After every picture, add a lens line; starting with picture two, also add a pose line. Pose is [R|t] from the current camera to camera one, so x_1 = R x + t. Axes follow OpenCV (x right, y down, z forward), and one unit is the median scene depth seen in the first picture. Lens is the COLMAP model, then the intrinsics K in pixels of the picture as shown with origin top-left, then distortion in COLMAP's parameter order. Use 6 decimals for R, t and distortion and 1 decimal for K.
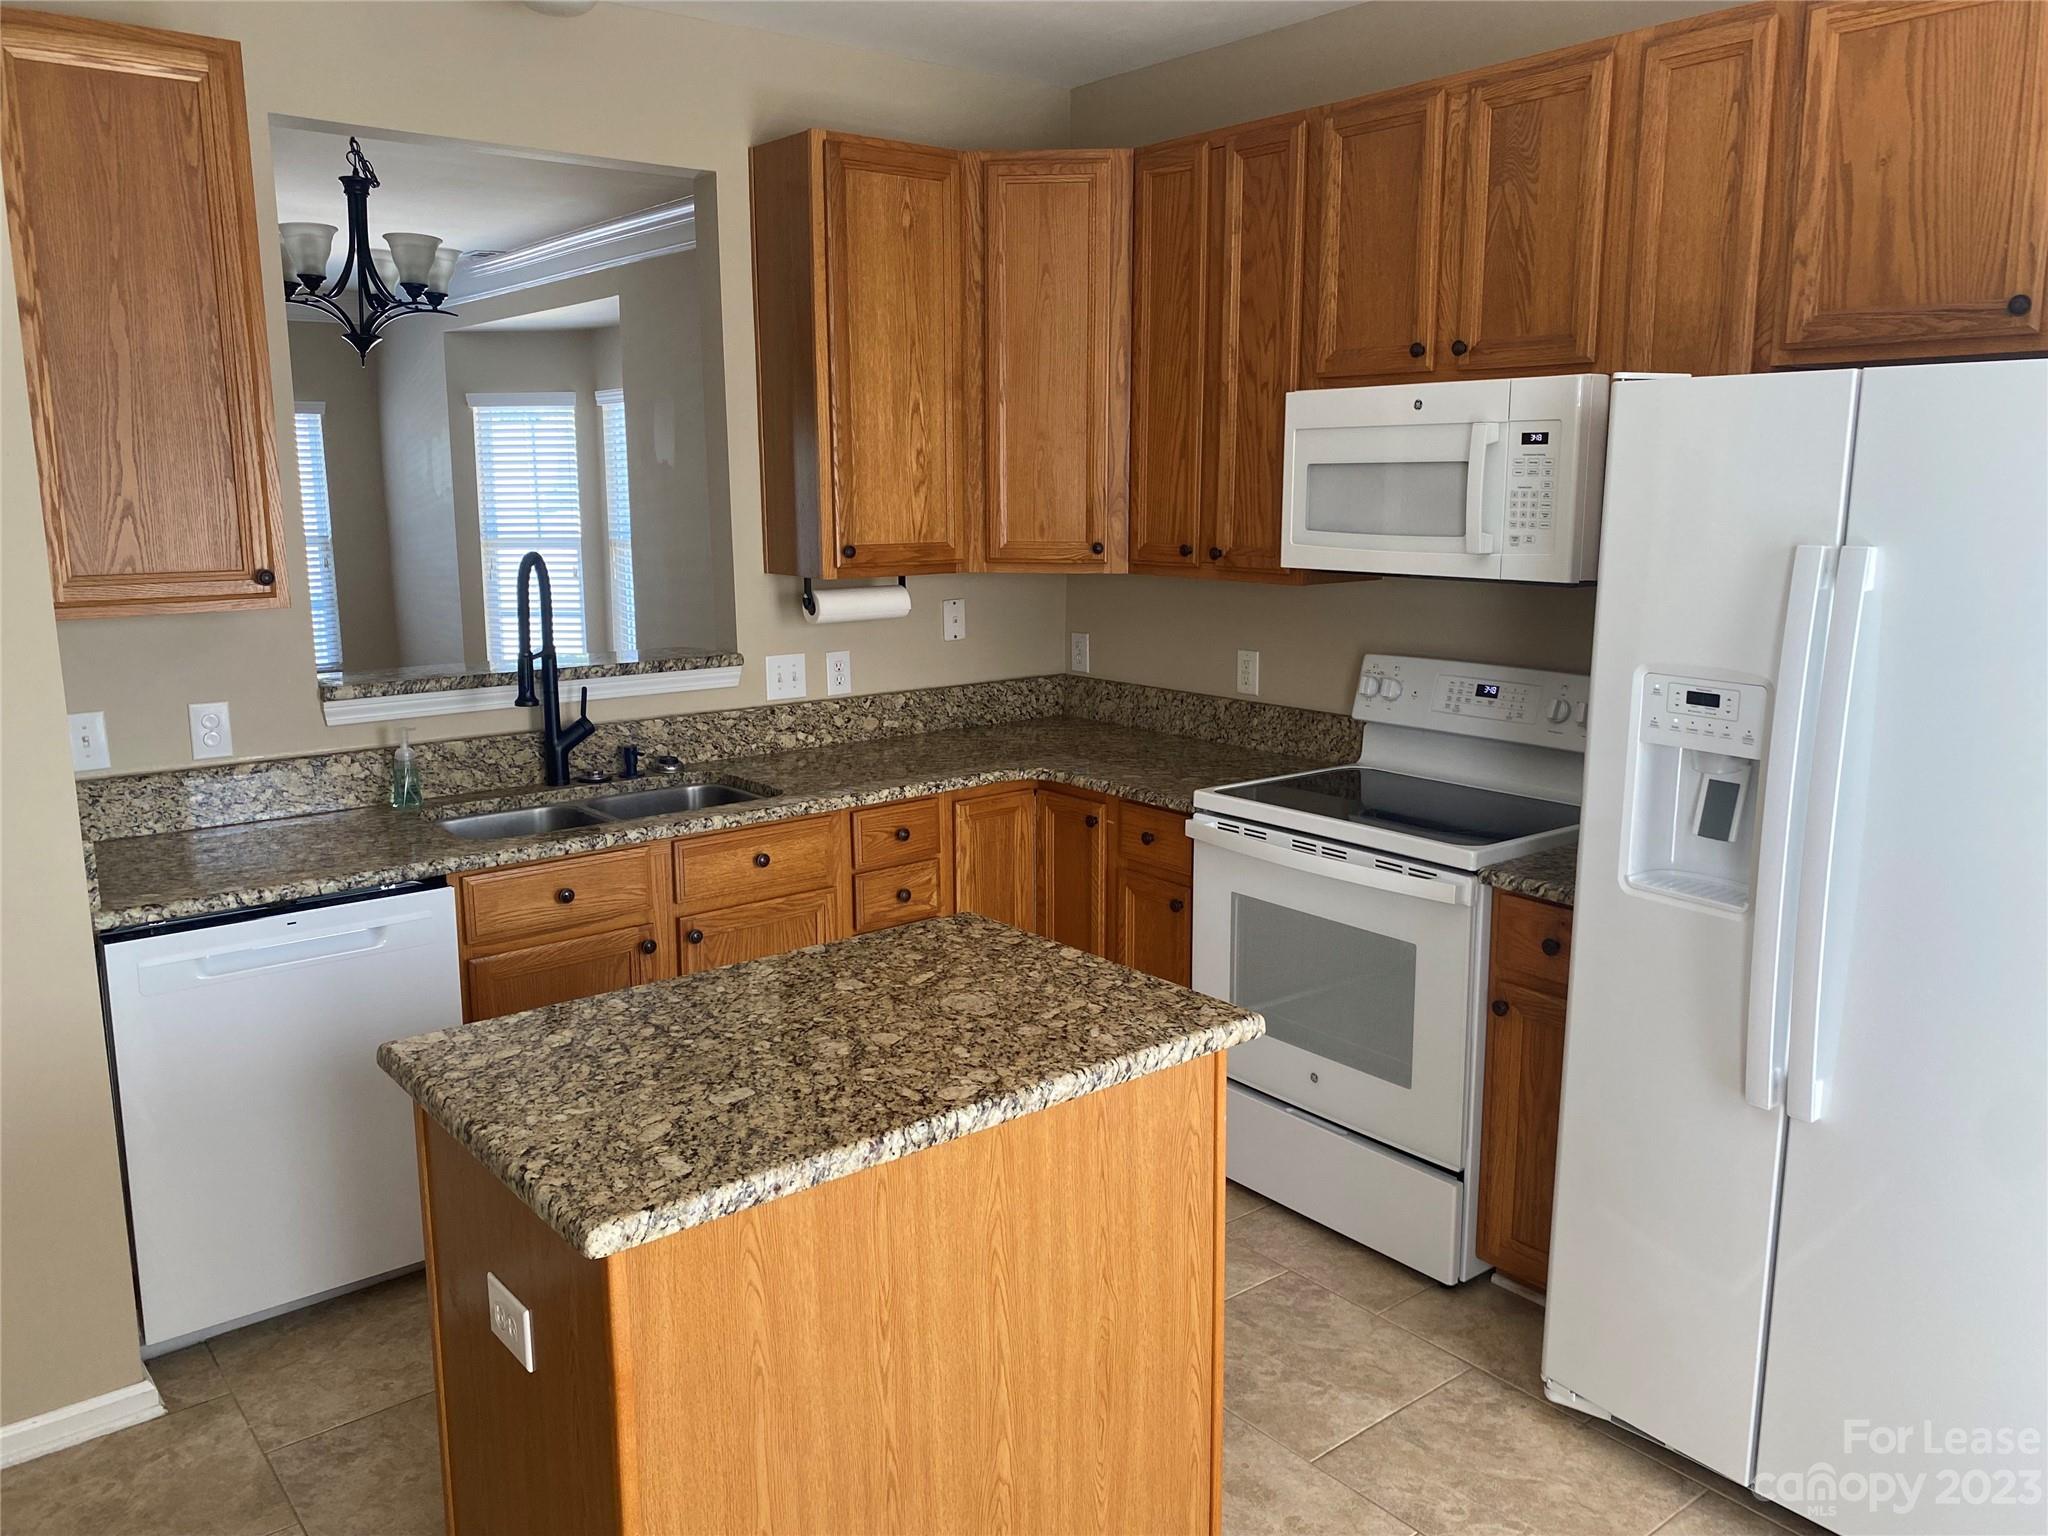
lens RADIAL K [[1576.8, 0, 1036.6], [0, 1576.8, 768.1], [0, 0, 1]] dist [-0.010698, 0.041091]
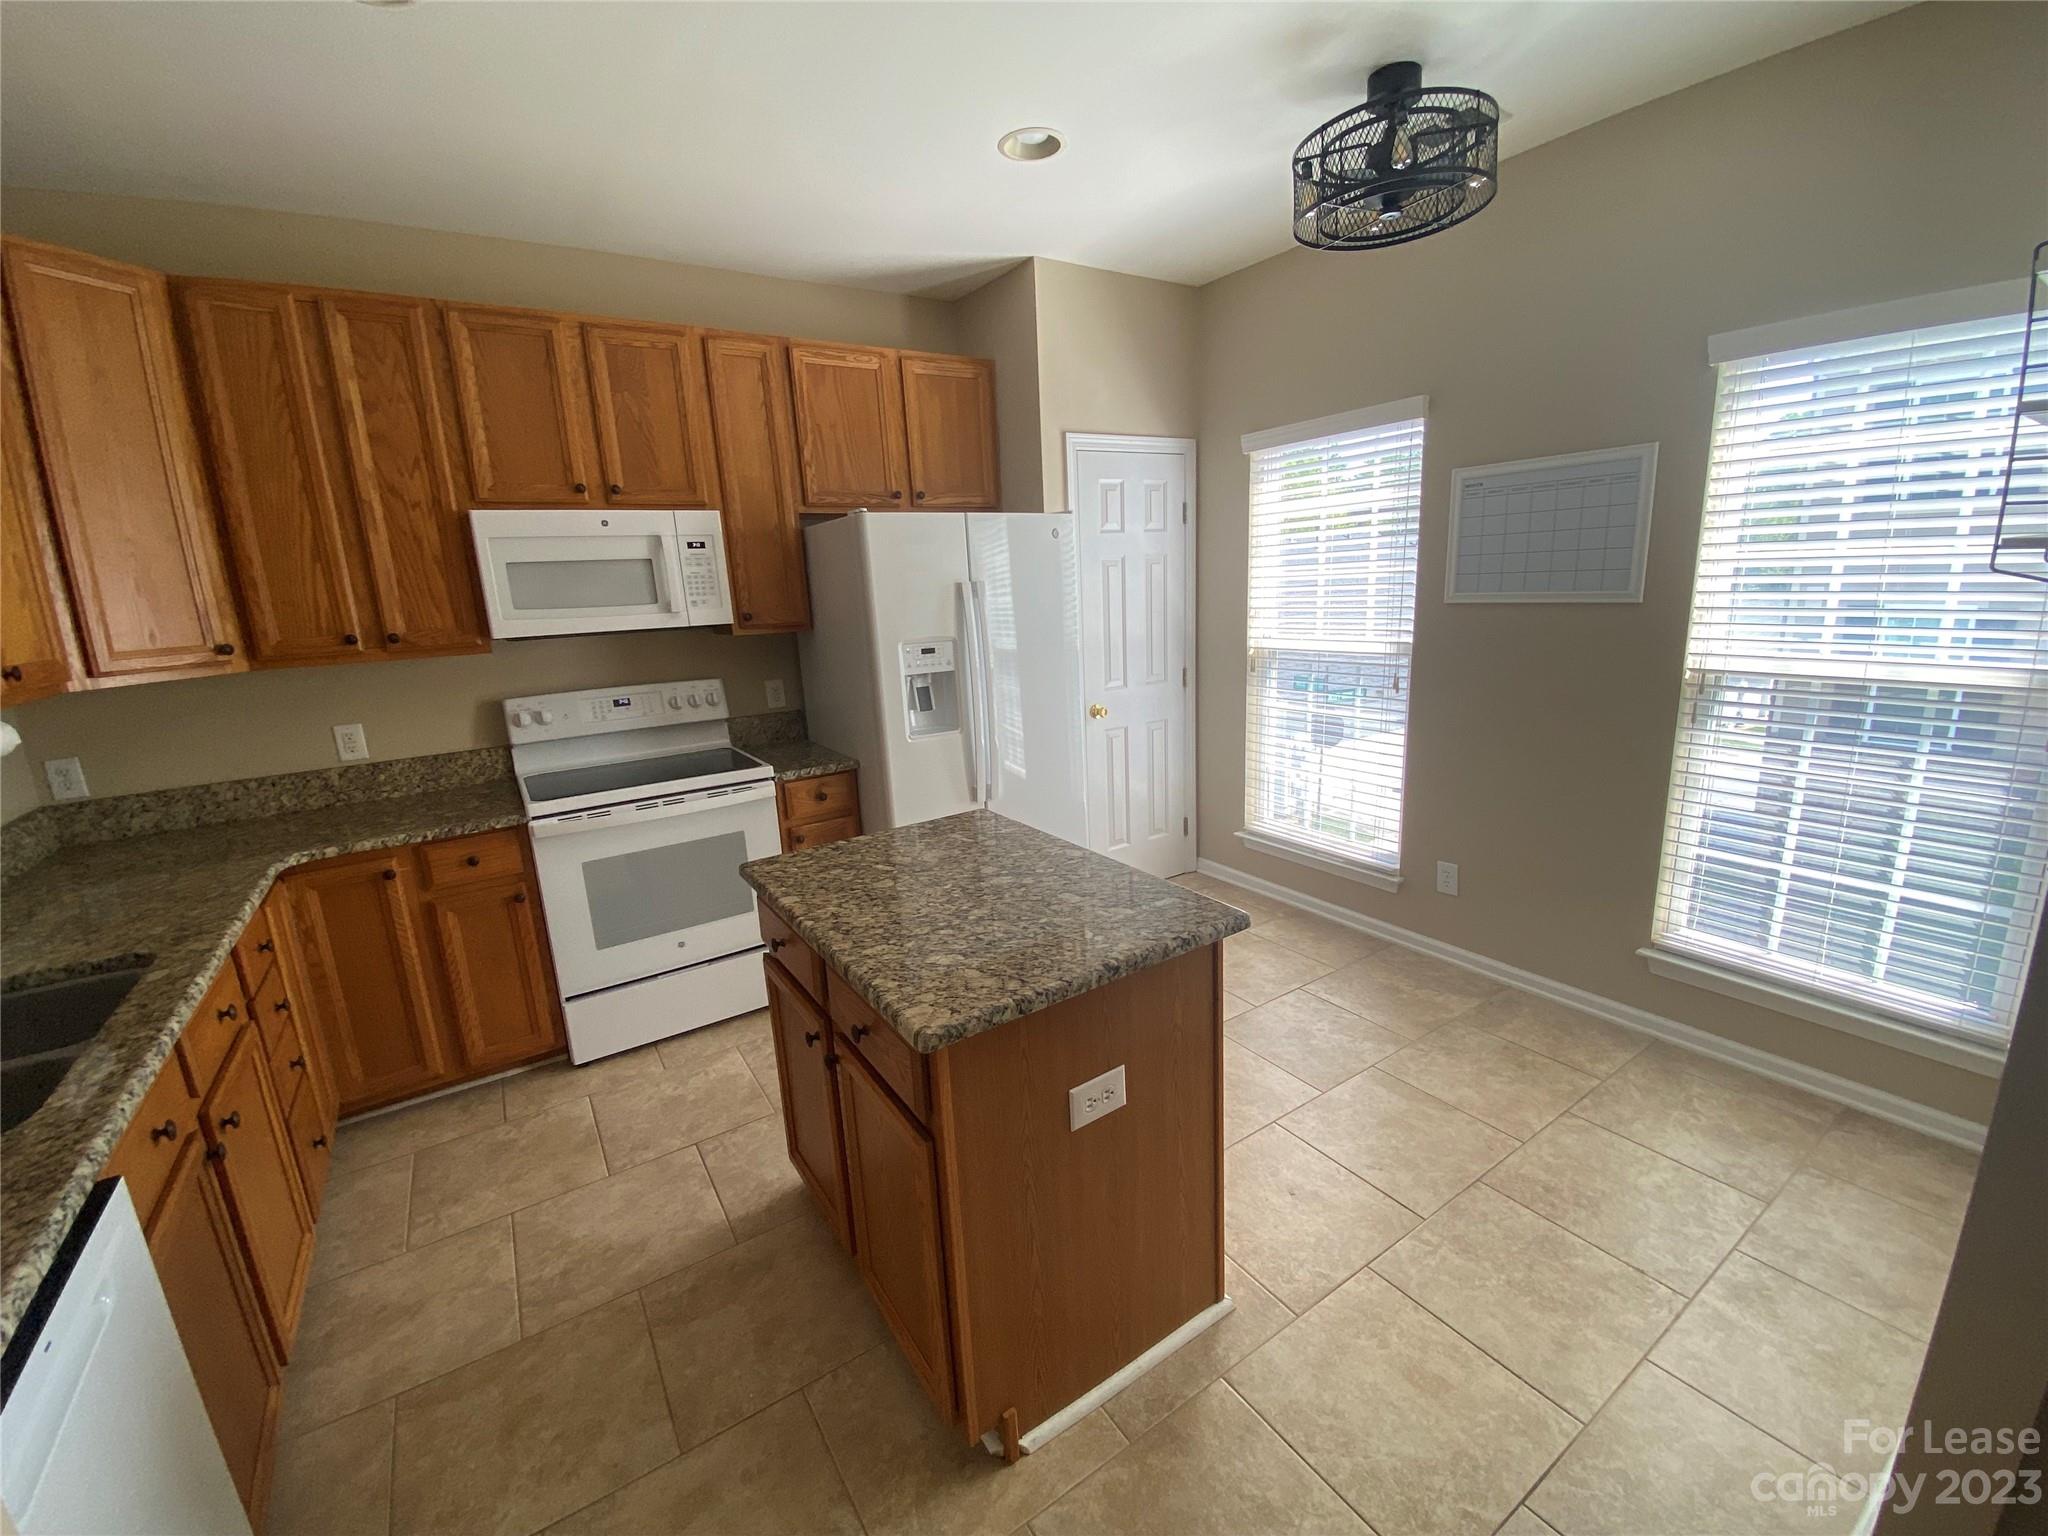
lens RADIAL K [[827.2, 0, 1045.4], [0, 827.2, 774.9], [0, 0, 1]] dist [0.020890, -0.022290]
pose [[0.076926, -0.234663, 0.969028, -0.597673], [0.227706, 0.950357, 0.212065, -0.065980], [-0.970687, 0.204340, 0.126542, 0.514317]]
